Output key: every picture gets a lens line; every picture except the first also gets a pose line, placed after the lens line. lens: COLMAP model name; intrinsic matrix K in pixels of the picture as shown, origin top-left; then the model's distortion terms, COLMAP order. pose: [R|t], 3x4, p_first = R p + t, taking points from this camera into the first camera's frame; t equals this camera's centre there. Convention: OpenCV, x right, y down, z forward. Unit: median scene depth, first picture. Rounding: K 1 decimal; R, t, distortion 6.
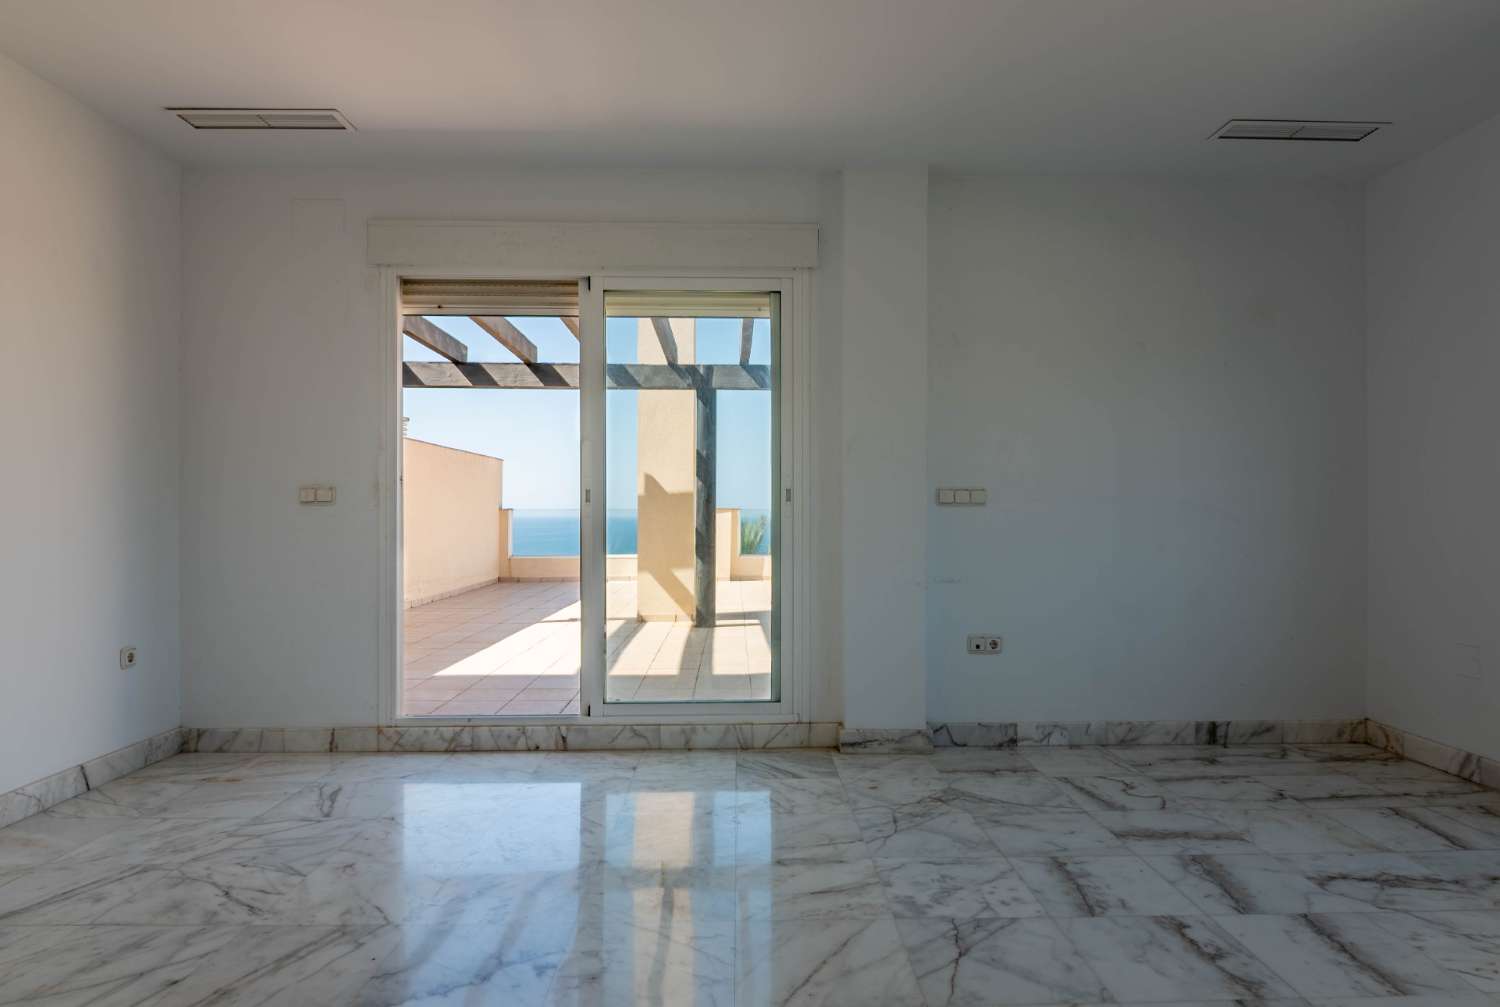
lens RADIAL K [[890.5, 0, 766.4], [0, 890.5, 509.3], [0, 0, 1]] dist [0.003149, -0.023642]
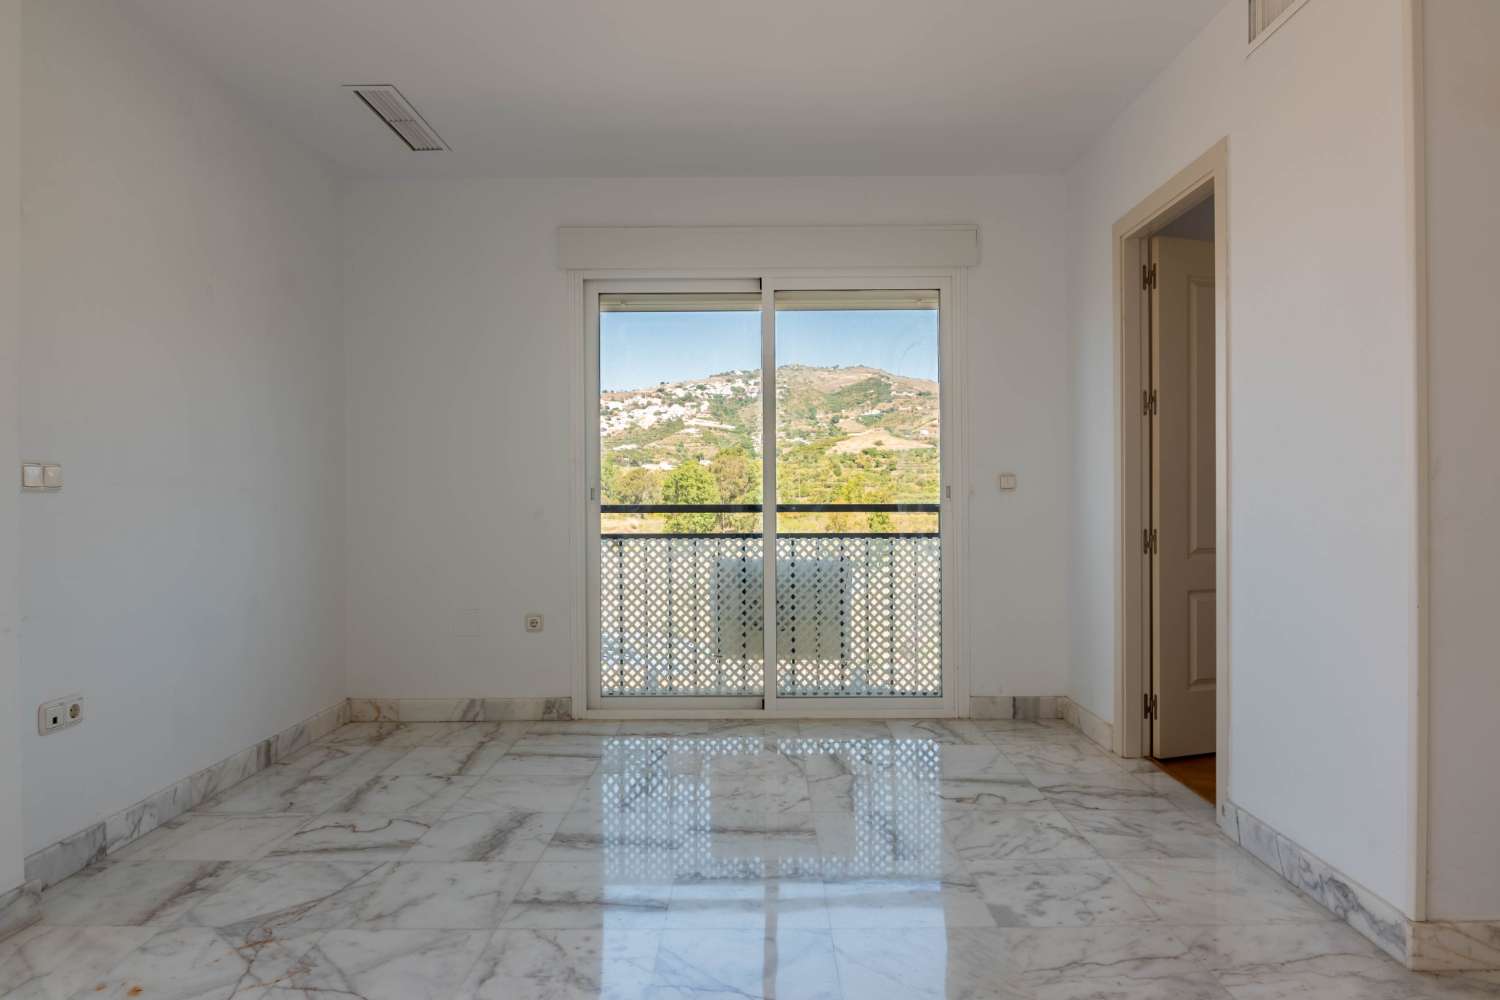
lens RADIAL K [[903.9, 0, 750.0], [0, 903.9, 500.0], [0, 0, 1]] dist [-0.011055, -0.005514]
pose [[0.041953, -0.006377, 0.999099, -0.363317], [0.000264, 0.999980, 0.006372, -0.002269], [-0.999120, -0.000004, 0.041954, 0.498486]]
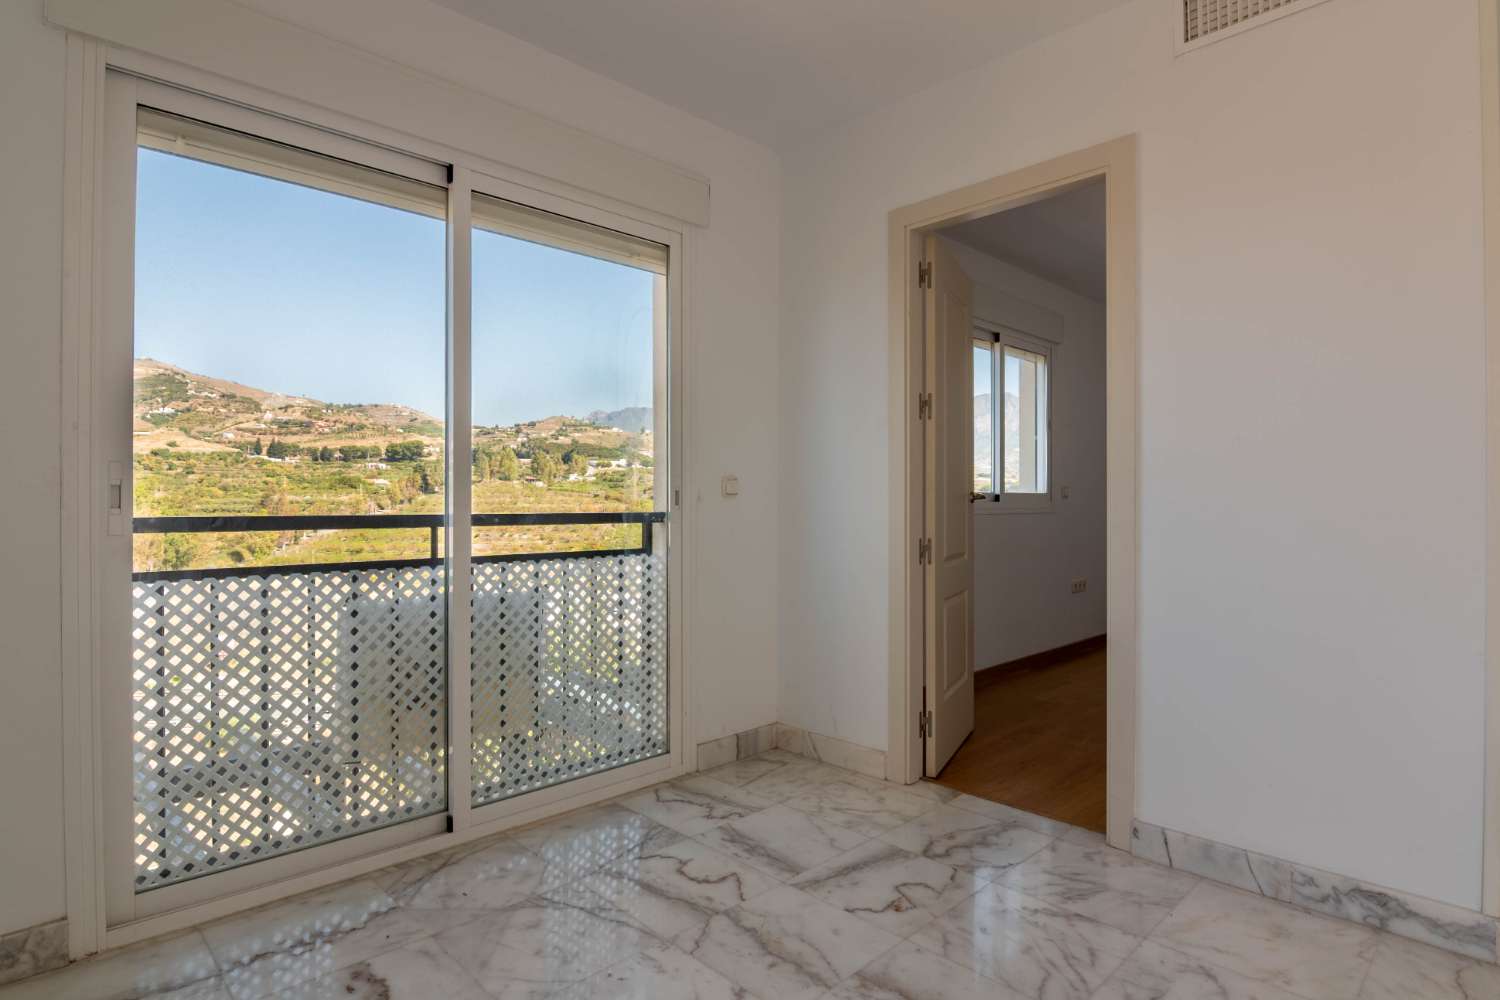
lens RADIAL K [[792.5, 0, 754.0], [0, 792.5, 494.9], [0, 0, 1]] dist [-0.011630, -0.007200]
pose [[-0.672994, 0.002927, 0.739642, 0.105297], [-0.006340, 0.999933, -0.009726, -0.000131], [-0.739621, -0.011234, -0.672930, 0.766960]]
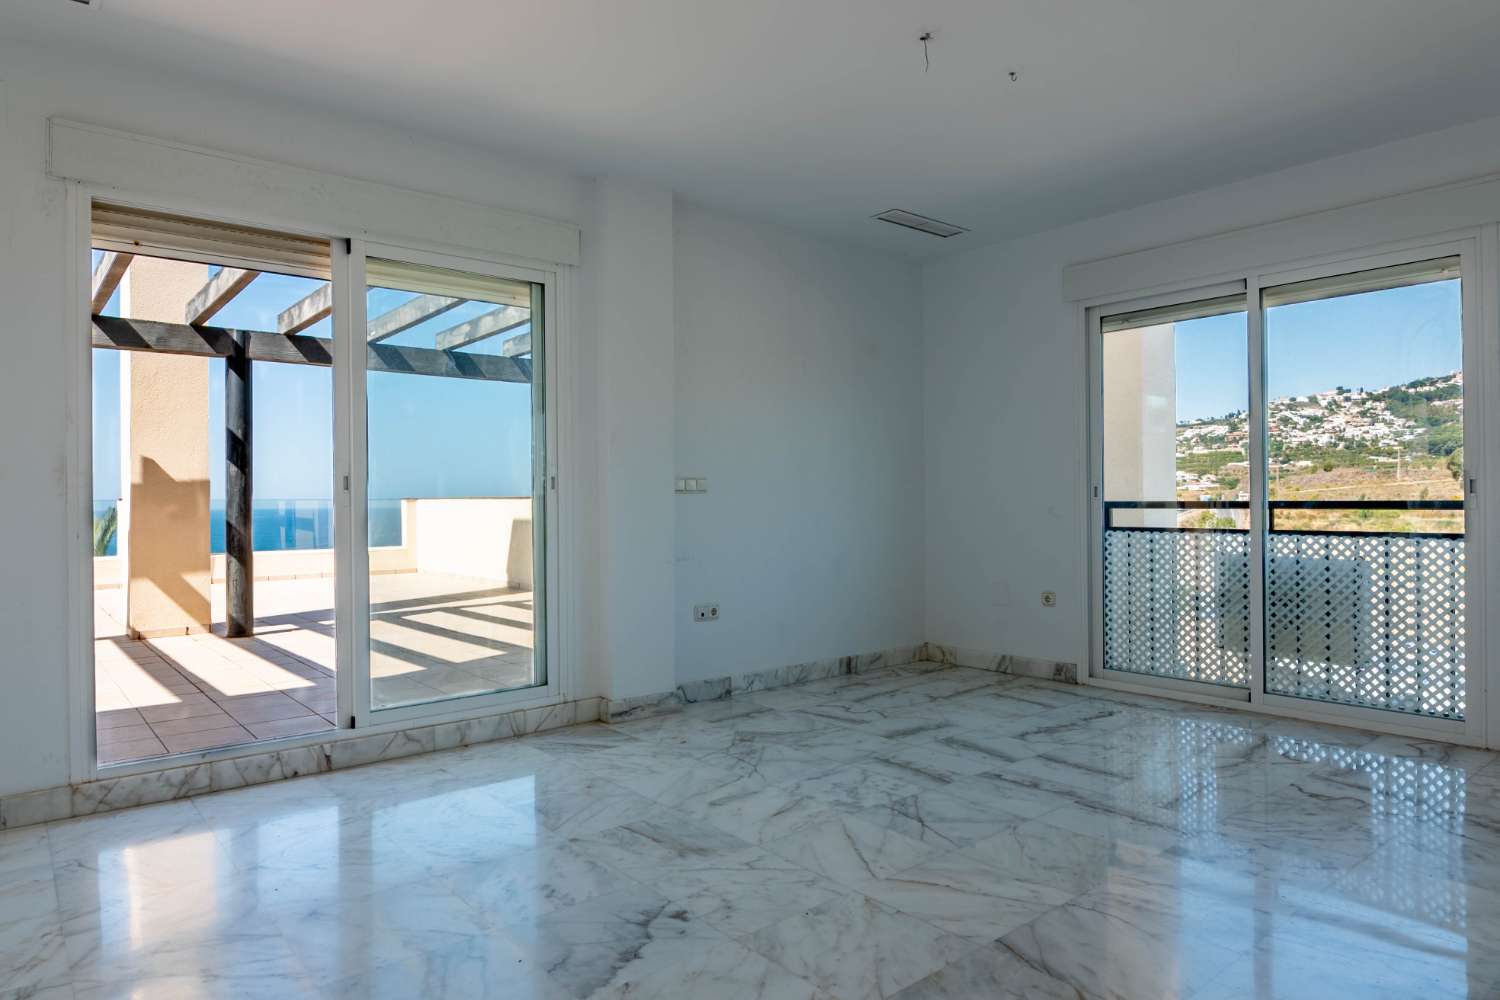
lens RADIAL K [[903.9, 0, 750.0], [0, 903.9, 500.0], [0, 0, 1]] dist [-0.011055, -0.005514]
pose [[0.789431, -0.007523, 0.613793, -0.437660], [0.005949, 0.999972, 0.004605, 0.000086], [-0.613810, 0.000015, 0.789454, 0.036312]]
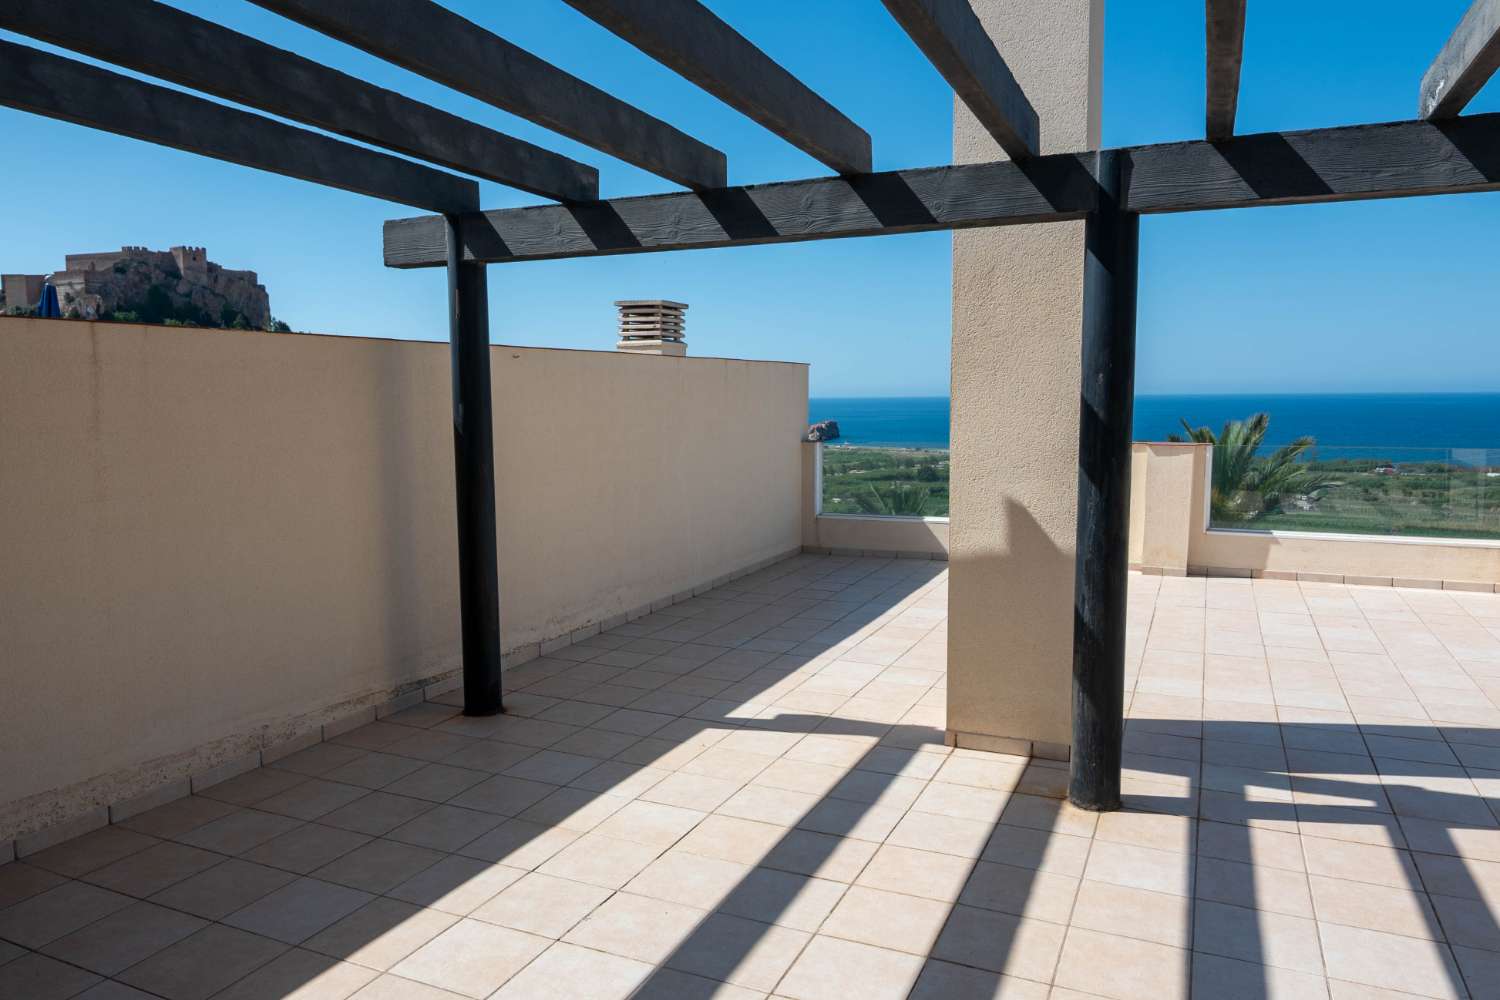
lens RADIAL K [[1029.6, 0, 744.5], [0, 1029.6, 495.4], [0, 0, 1]] dist [0.006142, -0.021672]
pose [[0.894105, 0.035114, -0.446478, -0.010913], [0.011928, 0.994701, 0.102117, -0.126084], [0.447698, -0.096629, 0.888949, 1.067839]]
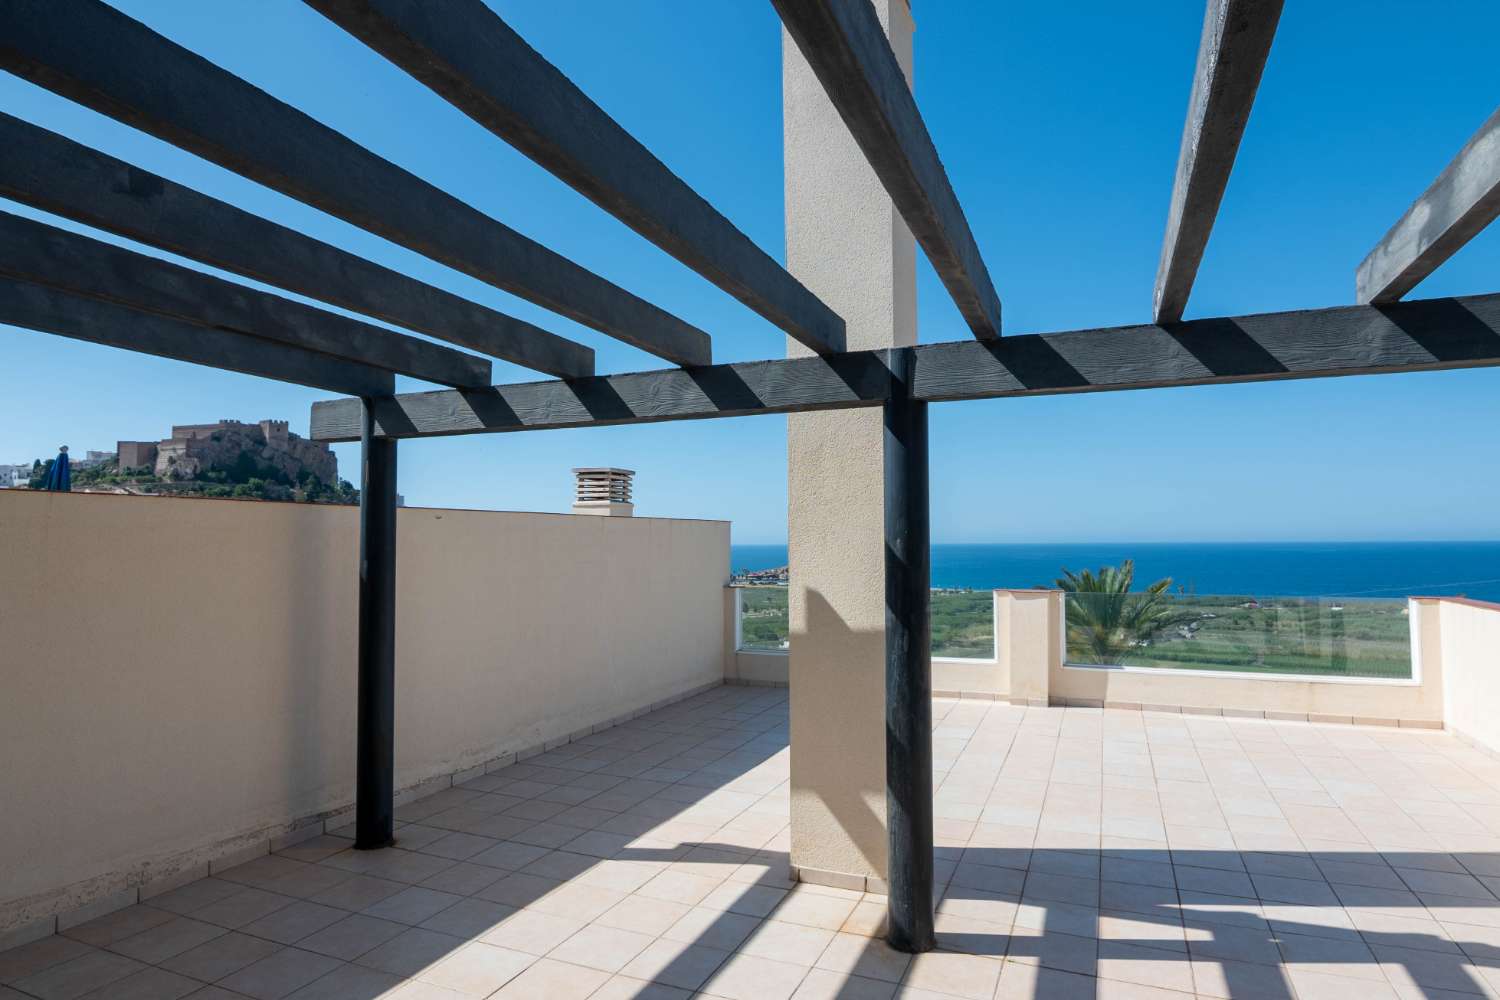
lens RADIAL K [[848.1, 0, 746.6], [0, 848.1, 499.4], [0, 0, 1]] dist [-0.003220, -0.012974]
pose [[0.904091, -0.026624, -0.426510, 0.086568], [0.008187, 0.998953, -0.045003, -0.139790], [0.427262, 0.037195, 0.903362, 1.204605]]
